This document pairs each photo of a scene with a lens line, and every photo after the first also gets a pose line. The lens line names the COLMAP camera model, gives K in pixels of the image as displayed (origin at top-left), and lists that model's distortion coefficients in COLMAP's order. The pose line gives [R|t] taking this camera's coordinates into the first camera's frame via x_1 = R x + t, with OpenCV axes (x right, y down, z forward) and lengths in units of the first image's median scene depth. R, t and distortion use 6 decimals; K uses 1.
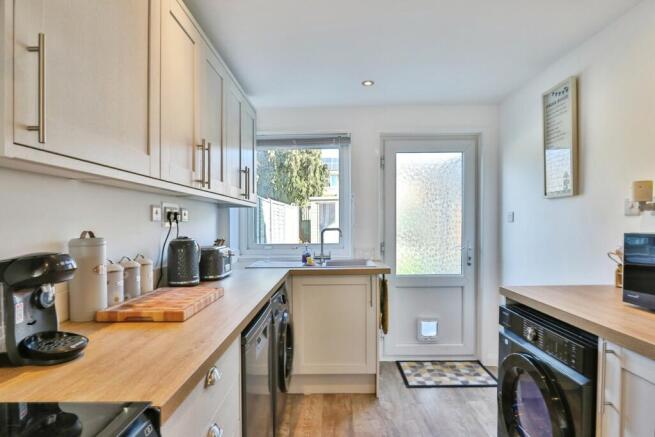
lens RADIAL K [[357.7, 0, 327.5], [0, 357.7, 218.5], [0, 0, 1]] dist [-0.018194, -0.000069]
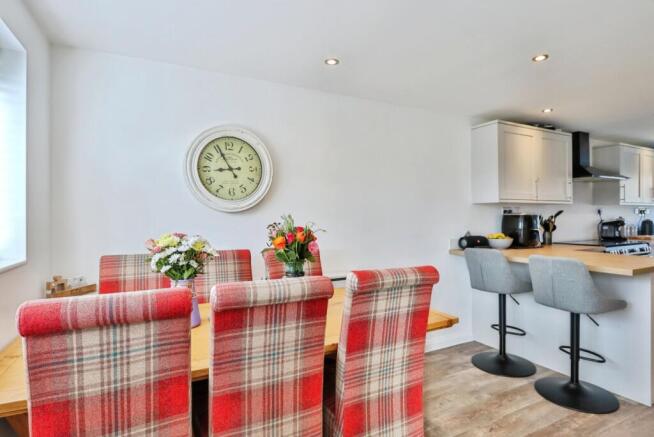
lens RADIAL K [[357.1, 0, 327.0], [0, 357.1, 218.5], [0, 0, 1]] dist [-0.018194, -0.000069]
pose [[0.466602, -0.002497, -0.884464, 0.930581], [0.026286, 0.999593, 0.011045, -0.055278], [0.884077, -0.028403, 0.466478, -2.710431]]
